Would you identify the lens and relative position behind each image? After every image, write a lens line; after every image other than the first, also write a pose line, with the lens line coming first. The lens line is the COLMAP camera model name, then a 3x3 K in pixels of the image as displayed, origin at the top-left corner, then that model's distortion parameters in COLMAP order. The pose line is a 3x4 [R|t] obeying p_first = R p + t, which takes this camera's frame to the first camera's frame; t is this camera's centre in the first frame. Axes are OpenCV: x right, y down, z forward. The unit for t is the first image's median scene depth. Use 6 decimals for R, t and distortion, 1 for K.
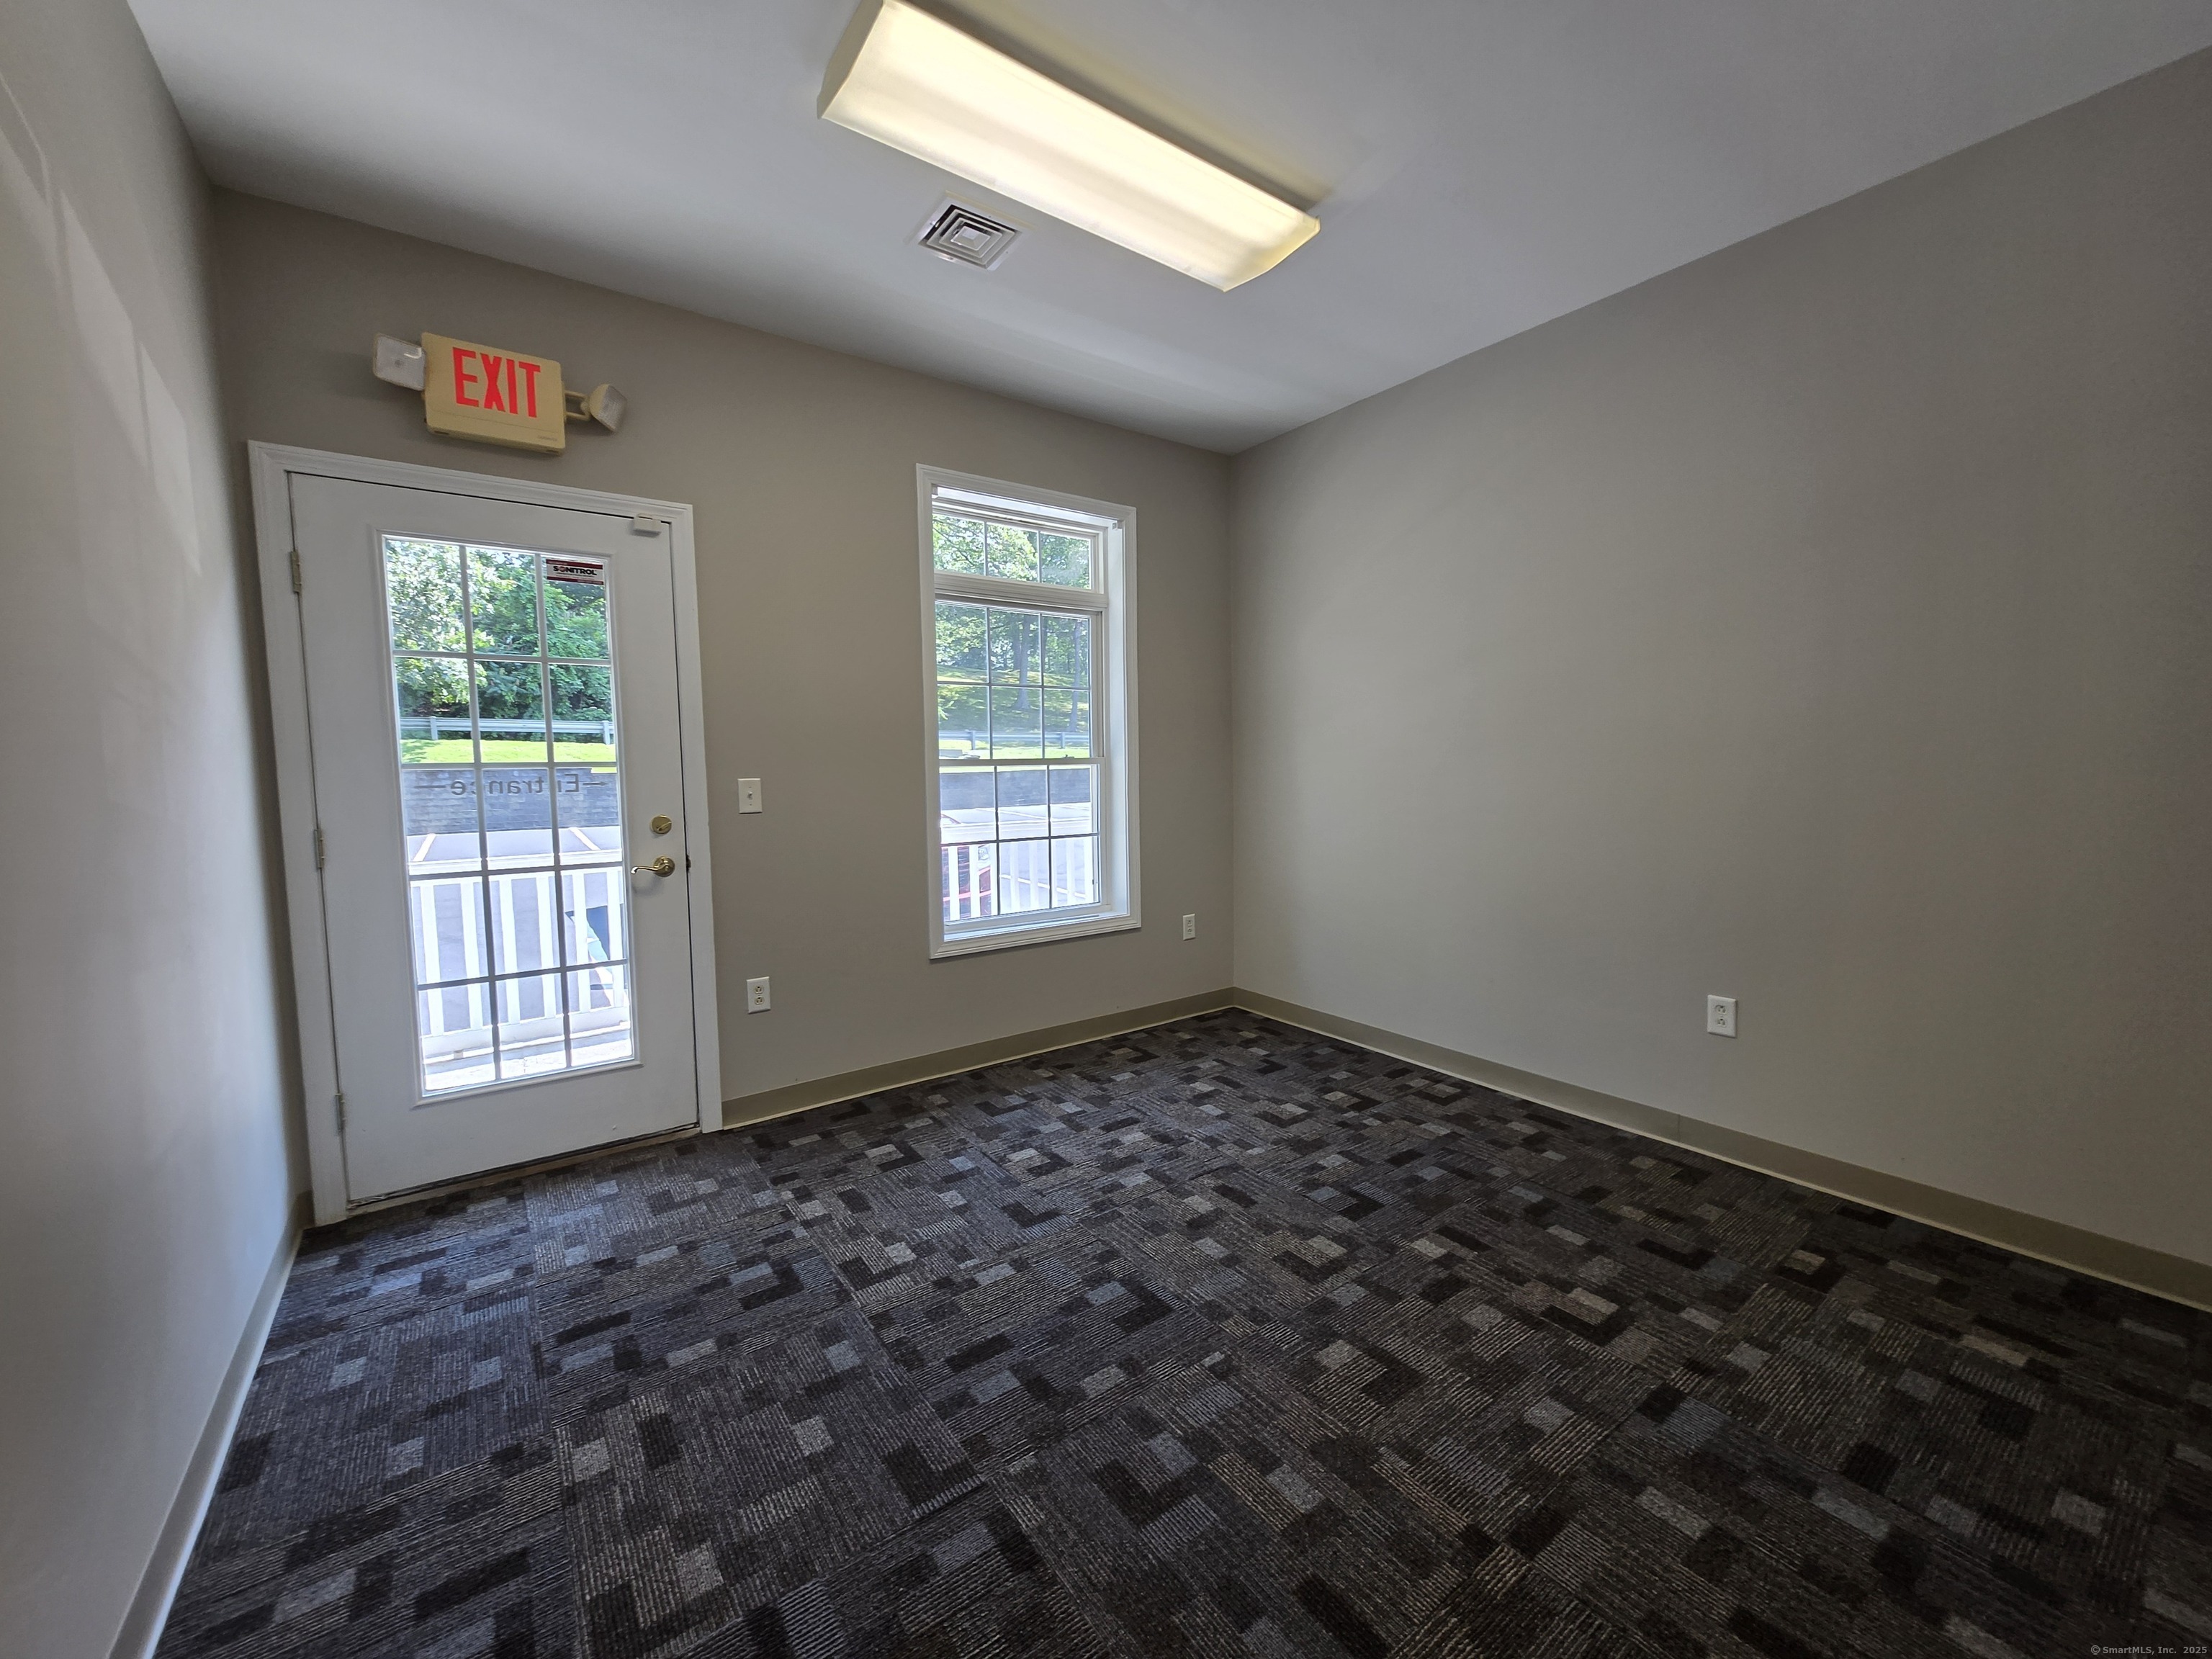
lens RADIAL K [[881.4, 0, 1136.9], [0, 881.4, 828.3], [0, 0, 1]] dist [0.011948, -0.001761]
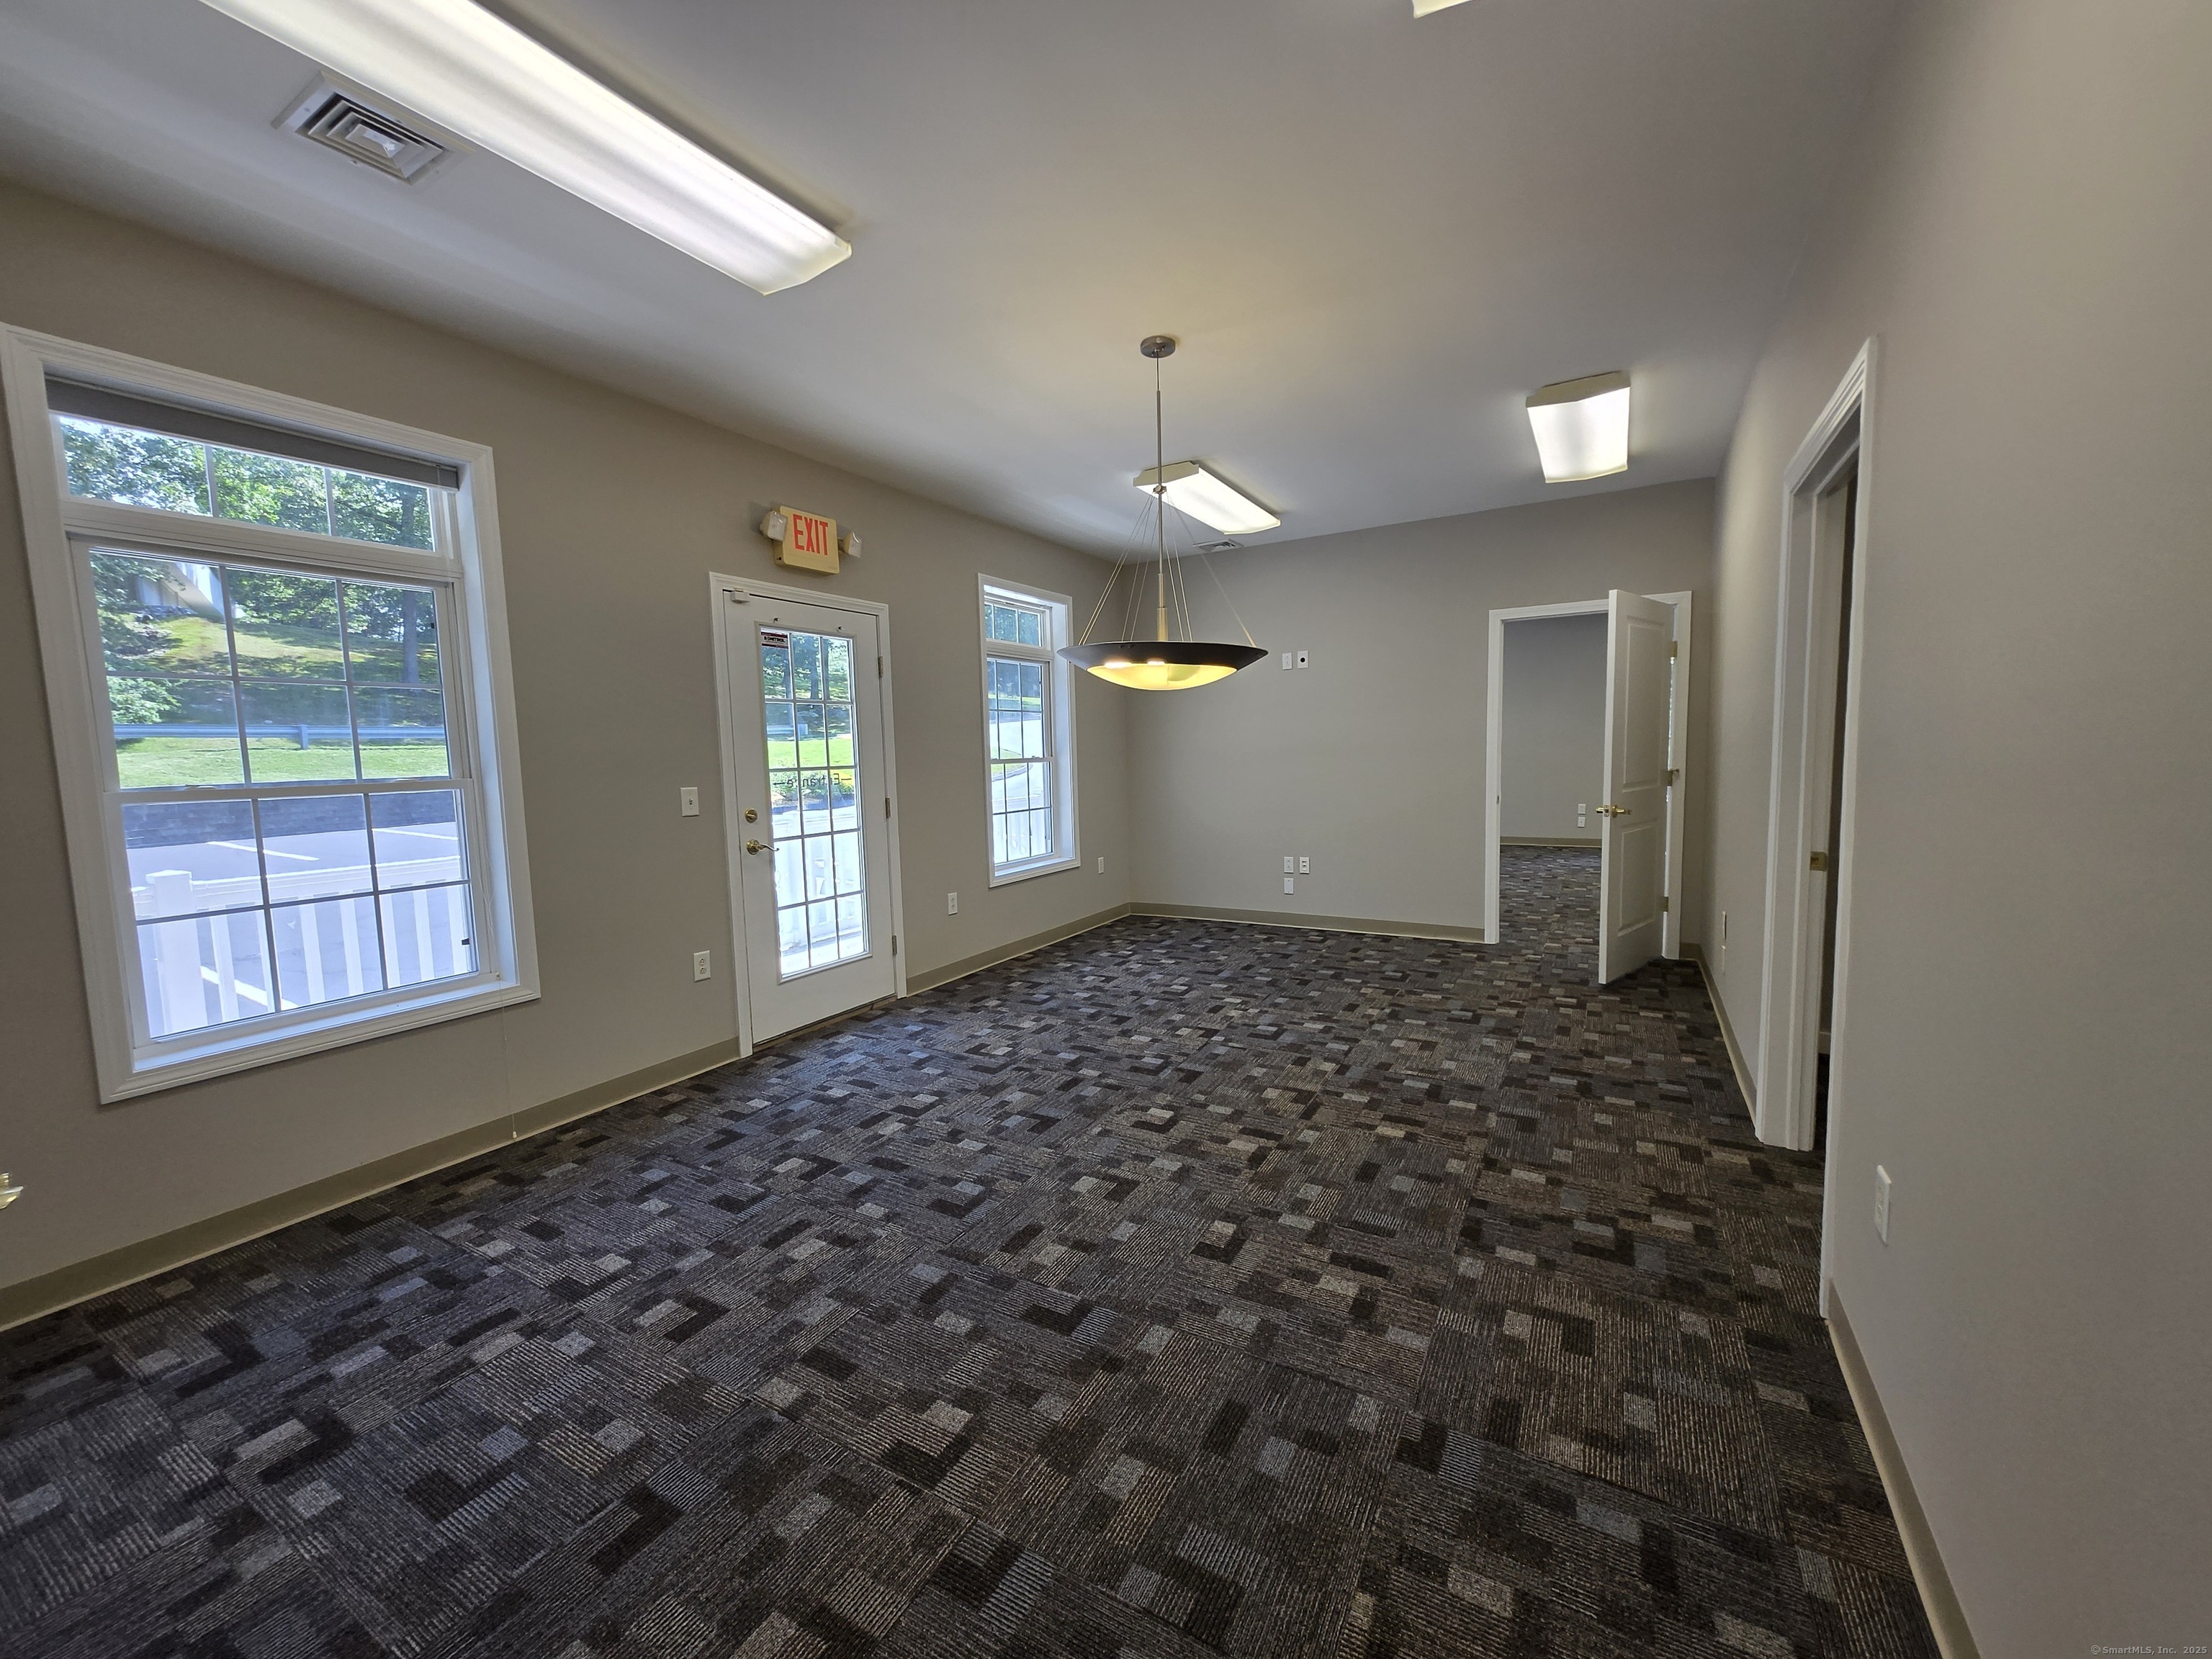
lens RADIAL K [[881.4, 0, 1091.8], [0, 881.4, 856.6], [0, 0, 1]] dist [0.011948, -0.001761]
pose [[0.890537, -0.066336, 0.450048, -0.882381], [0.059657, 0.997797, 0.029027, 0.063449], [-0.450982, 0.000999, 0.892532, -0.589106]]
